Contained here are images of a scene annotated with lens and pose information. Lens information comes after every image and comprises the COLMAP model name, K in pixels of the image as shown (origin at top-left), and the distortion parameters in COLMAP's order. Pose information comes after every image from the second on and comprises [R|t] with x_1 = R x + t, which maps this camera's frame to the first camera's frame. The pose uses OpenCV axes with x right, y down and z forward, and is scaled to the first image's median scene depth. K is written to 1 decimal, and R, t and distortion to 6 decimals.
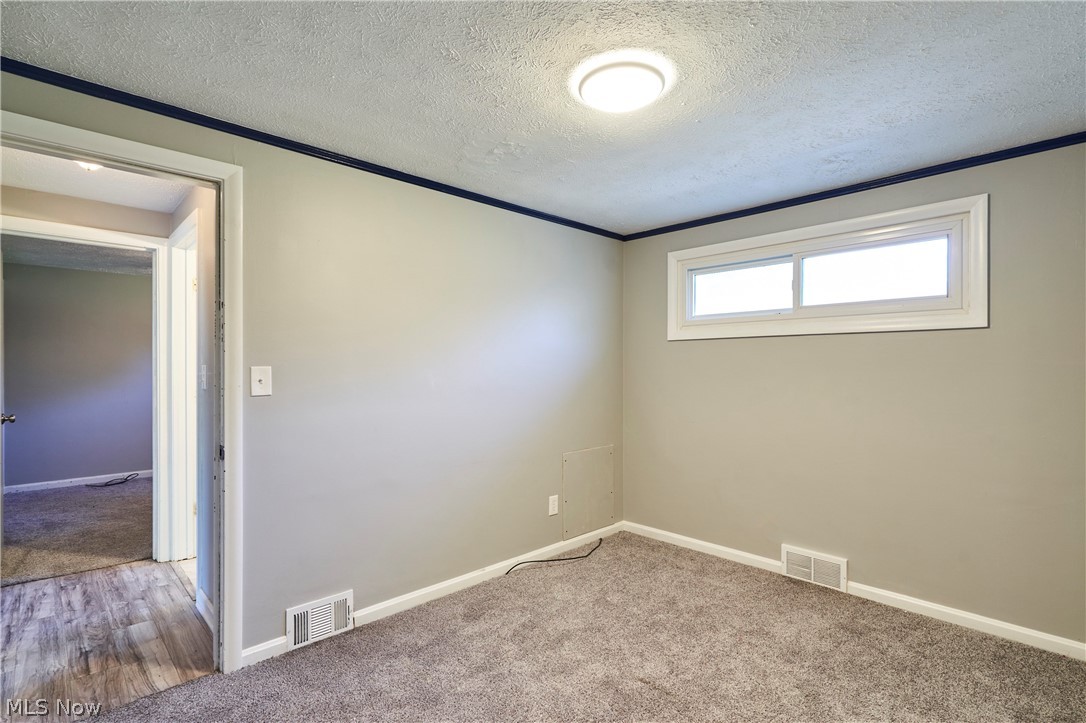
lens RADIAL K [[514.2, 0, 538.7], [0, 514.2, 362.7], [0, 0, 1]] dist [0.017565, -0.006825]
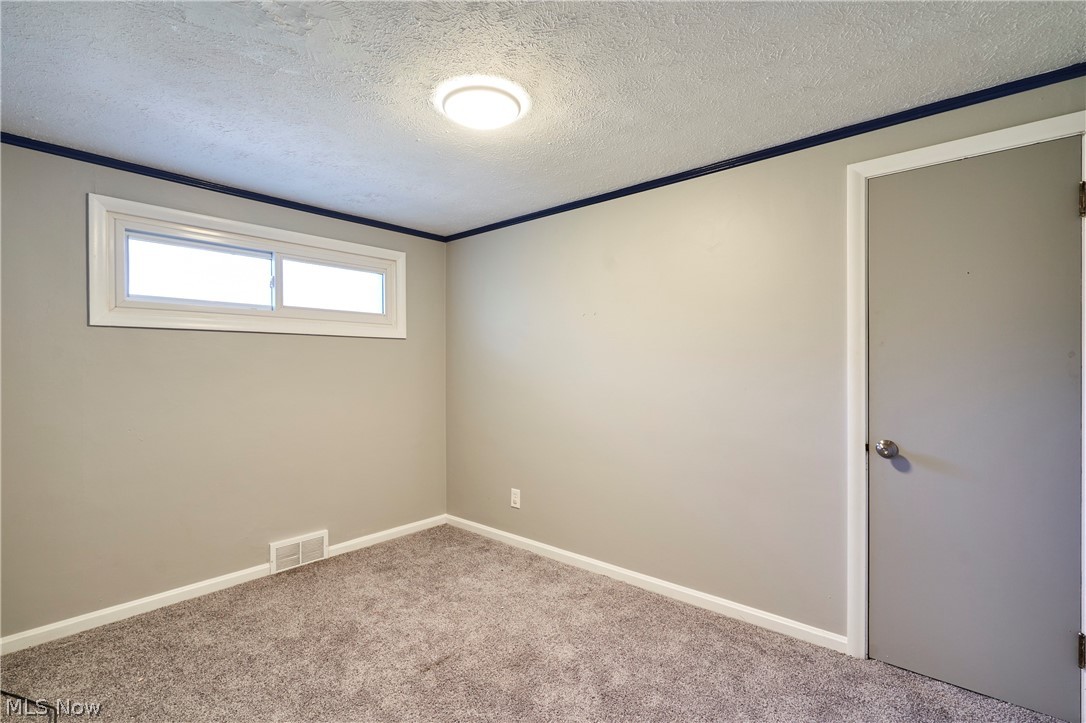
lens RADIAL K [[514.2, 0, 538.7], [0, 514.2, 362.7], [0, 0, 1]] dist [0.017565, -0.006825]
pose [[-0.085509, 0.002480, 0.996334, -0.594343], [-0.006246, 0.999976, -0.003025, 0.004478], [-0.996318, -0.006482, -0.085492, 0.613238]]
